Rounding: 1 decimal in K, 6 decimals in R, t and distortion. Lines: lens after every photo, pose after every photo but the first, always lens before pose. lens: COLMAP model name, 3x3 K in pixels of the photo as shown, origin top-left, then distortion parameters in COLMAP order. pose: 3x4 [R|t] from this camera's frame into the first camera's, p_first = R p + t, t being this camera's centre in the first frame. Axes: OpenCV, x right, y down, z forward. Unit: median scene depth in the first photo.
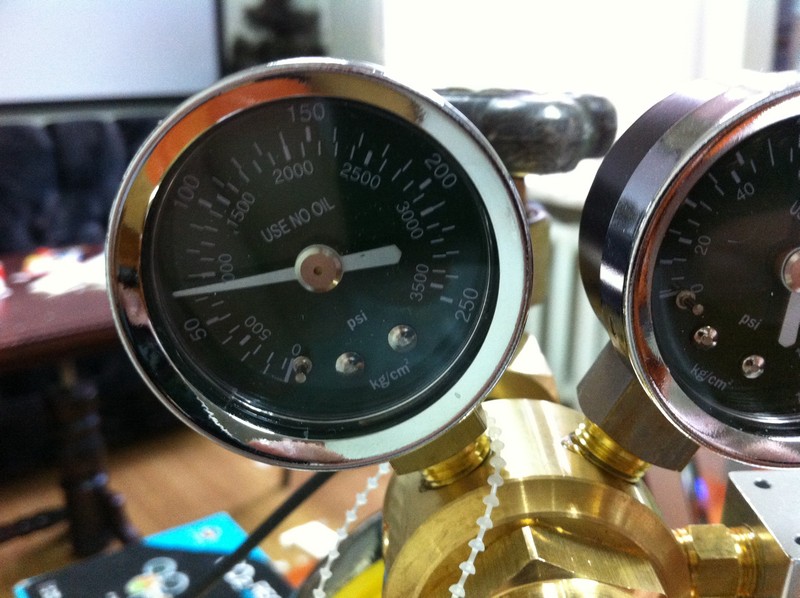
lens RADIAL K [[784.9, 0, 396.9], [0, 784.9, 308.5], [0, 0, 1]] dist [0.101614, -0.380975]
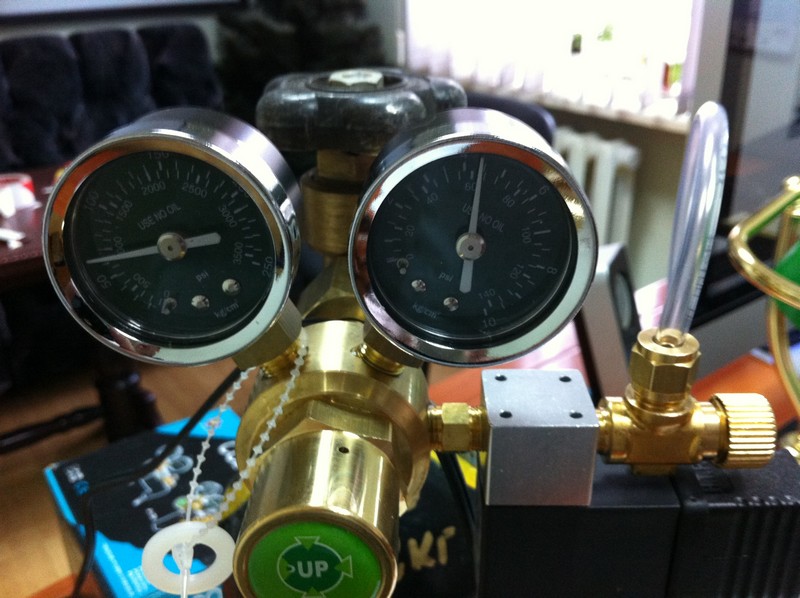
lens RADIAL K [[791.9, 0, 403.0], [0, 791.9, 312.9], [0, 0, 1]] dist [0.091944, -0.417898]
pose [[0.999246, 0.002672, -0.038744, 0.432692], [0.002217, 0.992079, 0.125594, -0.115982], [0.038773, -0.125585, 0.991325, -0.630218]]
